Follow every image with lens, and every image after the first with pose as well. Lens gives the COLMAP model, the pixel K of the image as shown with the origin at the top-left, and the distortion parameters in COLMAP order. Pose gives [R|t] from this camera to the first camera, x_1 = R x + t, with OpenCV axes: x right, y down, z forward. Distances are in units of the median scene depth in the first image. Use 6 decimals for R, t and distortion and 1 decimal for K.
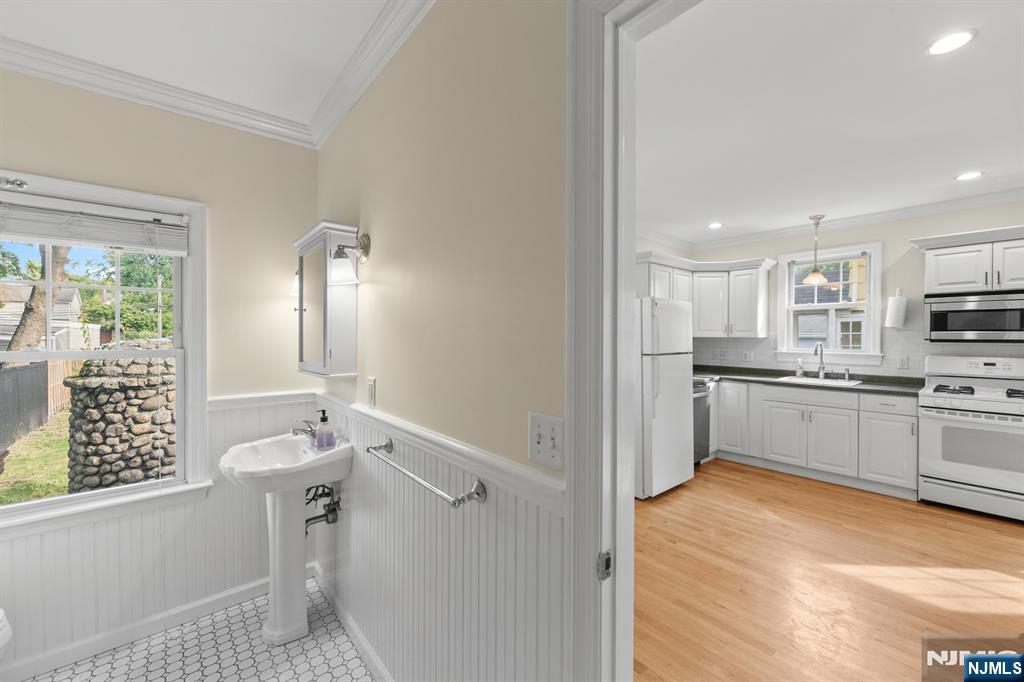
lens RADIAL K [[405.5, 0, 519.2], [0, 405.5, 340.0], [0, 0, 1]] dist [-0.001732, -0.000461]
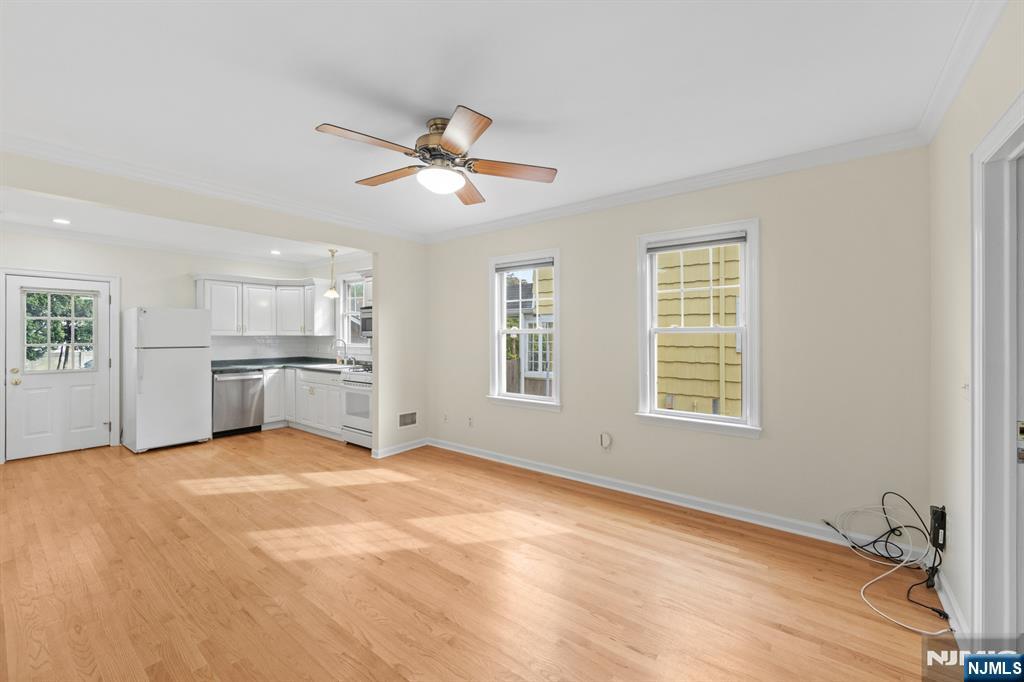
lens RADIAL K [[405.5, 0, 512.5], [0, 405.5, 335.1], [0, 0, 1]] dist [-0.001732, -0.000461]
pose [[0.979670, -0.005900, 0.200528, 1.066775], [0.006679, 0.999973, -0.003209, 0.001163], [-0.200503, 0.004483, 0.979683, -0.519338]]
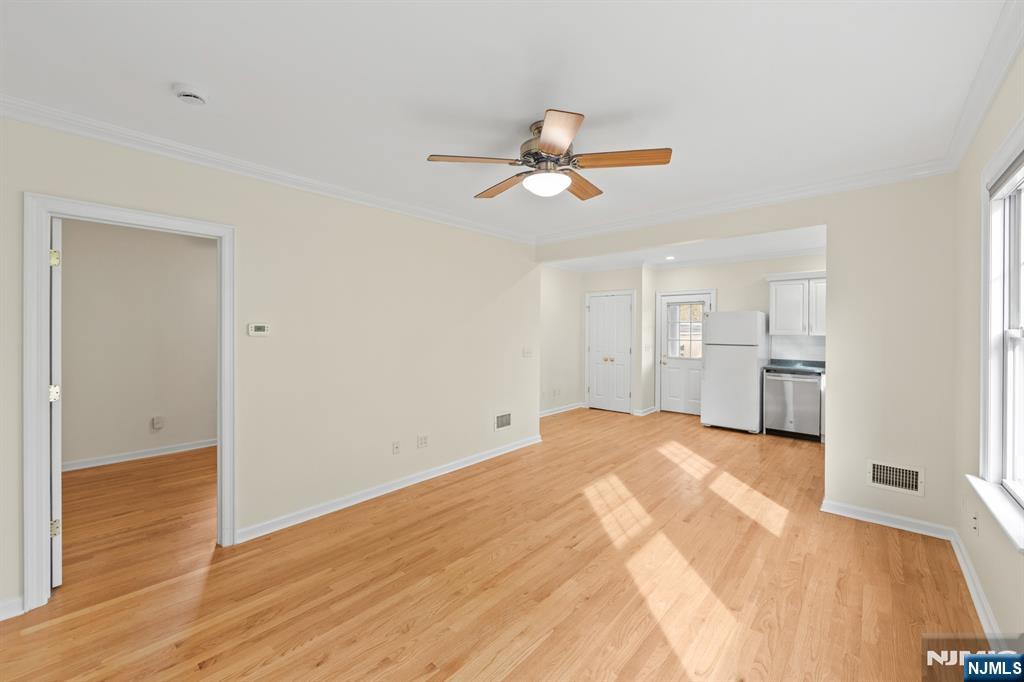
lens RADIAL K [[405.5, 0, 510.7], [0, 405.5, 333.1], [0, 0, 1]] dist [-0.001732, -0.000461]
pose [[0.125205, 0.003028, -0.992126, 1.630910], [-0.007772, 0.999968, 0.002071, -0.010192], [0.992100, 0.007451, 0.125224, -0.066212]]
